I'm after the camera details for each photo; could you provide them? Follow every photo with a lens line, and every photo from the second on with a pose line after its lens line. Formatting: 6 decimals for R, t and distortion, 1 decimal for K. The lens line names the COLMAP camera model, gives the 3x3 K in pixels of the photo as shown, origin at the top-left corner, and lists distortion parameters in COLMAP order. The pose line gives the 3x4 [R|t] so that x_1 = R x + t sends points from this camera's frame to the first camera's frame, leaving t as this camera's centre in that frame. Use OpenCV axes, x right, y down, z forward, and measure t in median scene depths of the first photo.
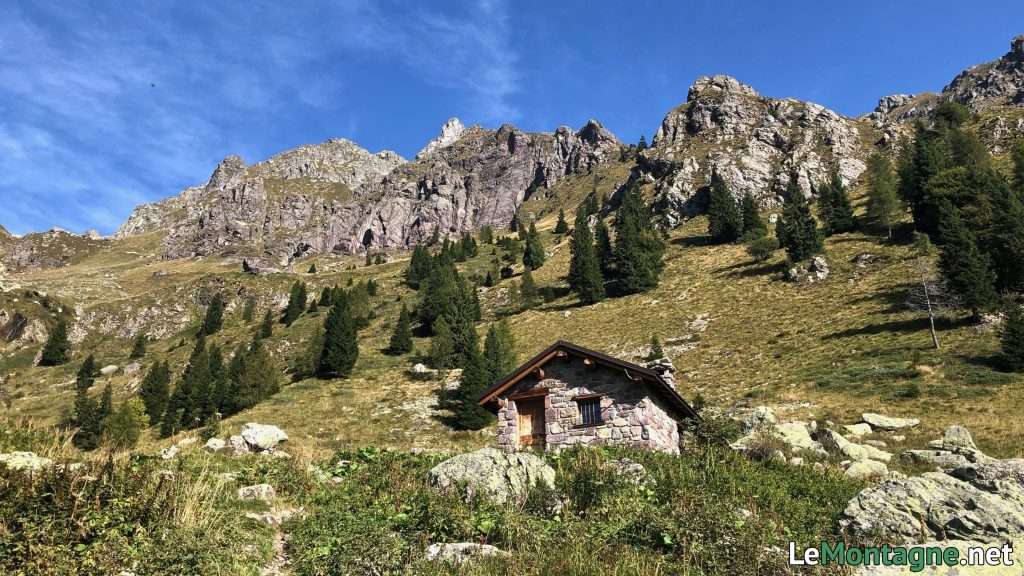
lens RADIAL K [[801.3, 0, 495.3], [0, 801.3, 284.0], [0, 0, 1]] dist [0.007690, 0.001519]
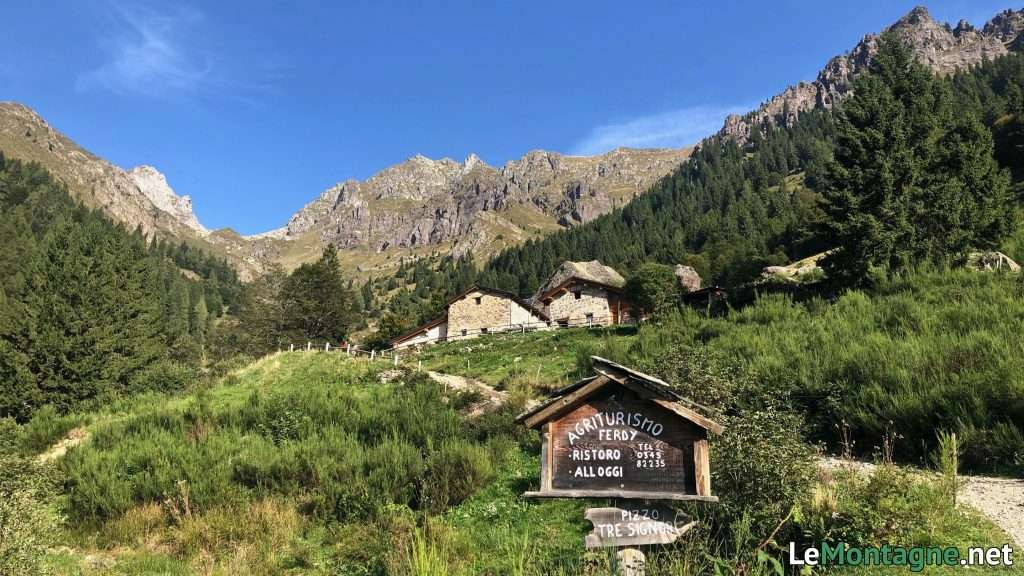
lens RADIAL K [[801.3, 0, 495.3], [0, 801.3, 284.0], [0, 0, 1]] dist [0.007690, 0.001519]
pose [[0.987549, -0.047413, -0.149997, 0.378083], [0.059502, 0.995242, 0.077160, -0.090038], [0.145625, -0.085124, 0.985671, -1.122544]]
